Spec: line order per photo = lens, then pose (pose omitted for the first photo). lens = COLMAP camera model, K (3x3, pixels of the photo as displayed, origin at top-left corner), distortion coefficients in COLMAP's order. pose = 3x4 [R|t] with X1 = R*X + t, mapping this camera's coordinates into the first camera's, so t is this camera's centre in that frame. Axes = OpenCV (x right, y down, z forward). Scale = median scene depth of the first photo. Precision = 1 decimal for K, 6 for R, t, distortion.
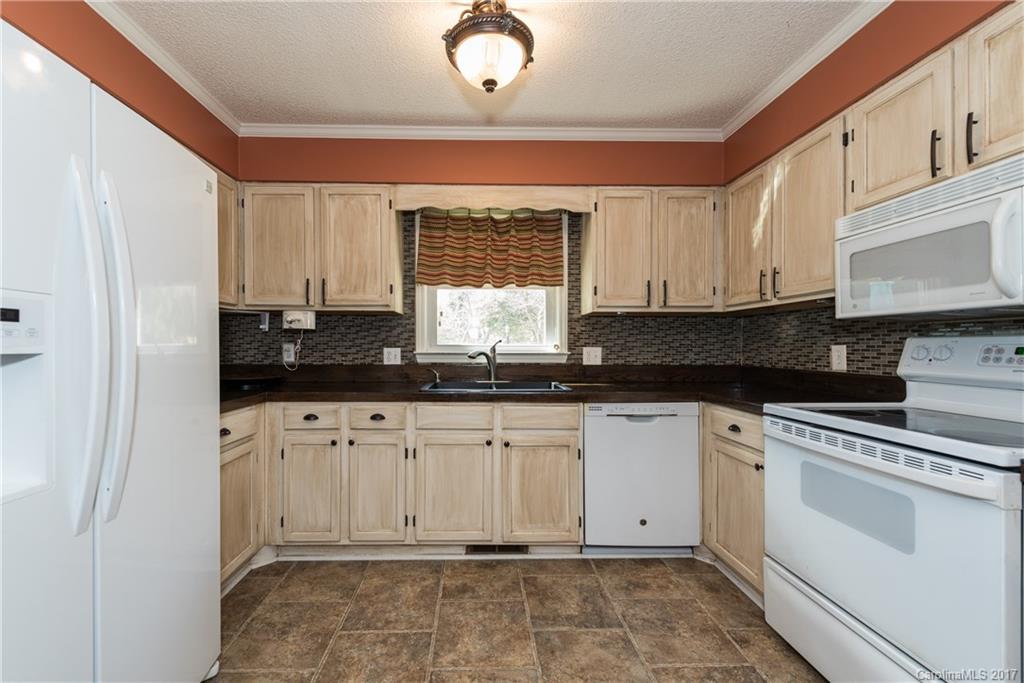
lens RADIAL K [[405.1, 0, 515.0], [0, 405.1, 345.7], [0, 0, 1]] dist [0.000611, -0.000552]
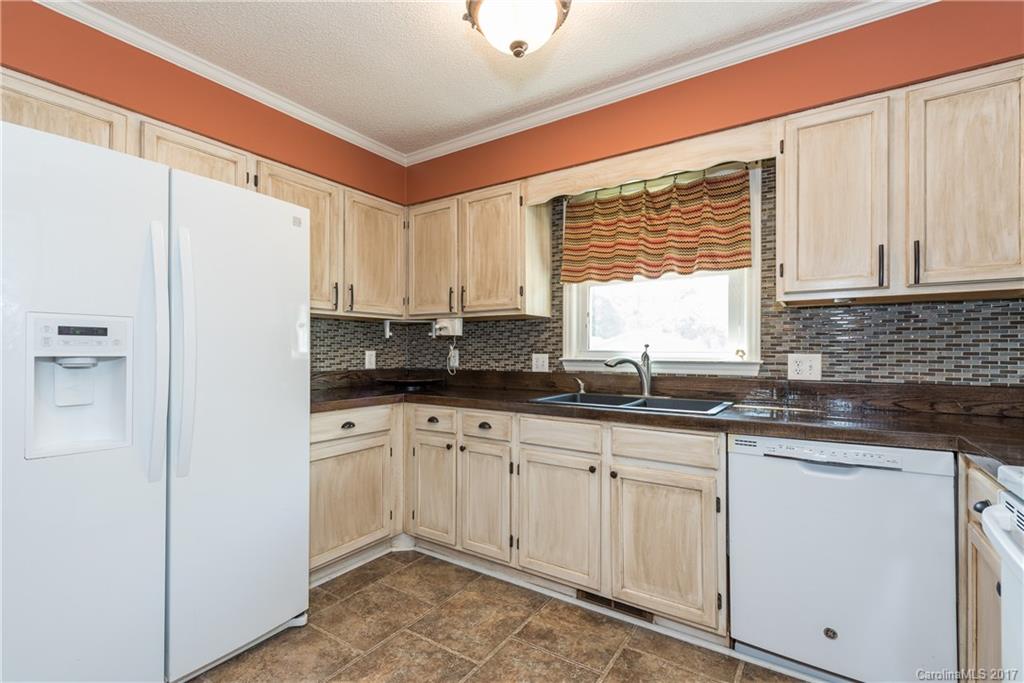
lens RADIAL K [[460.1, 0, 511.2], [0, 460.1, 347.2], [0, 0, 1]] dist [0.000465, -0.000385]
pose [[0.818878, -0.005870, -0.573937, 0.287136], [0.000052, 0.999948, -0.010154, 0.000830], [0.573967, 0.008285, 0.818837, 0.118090]]
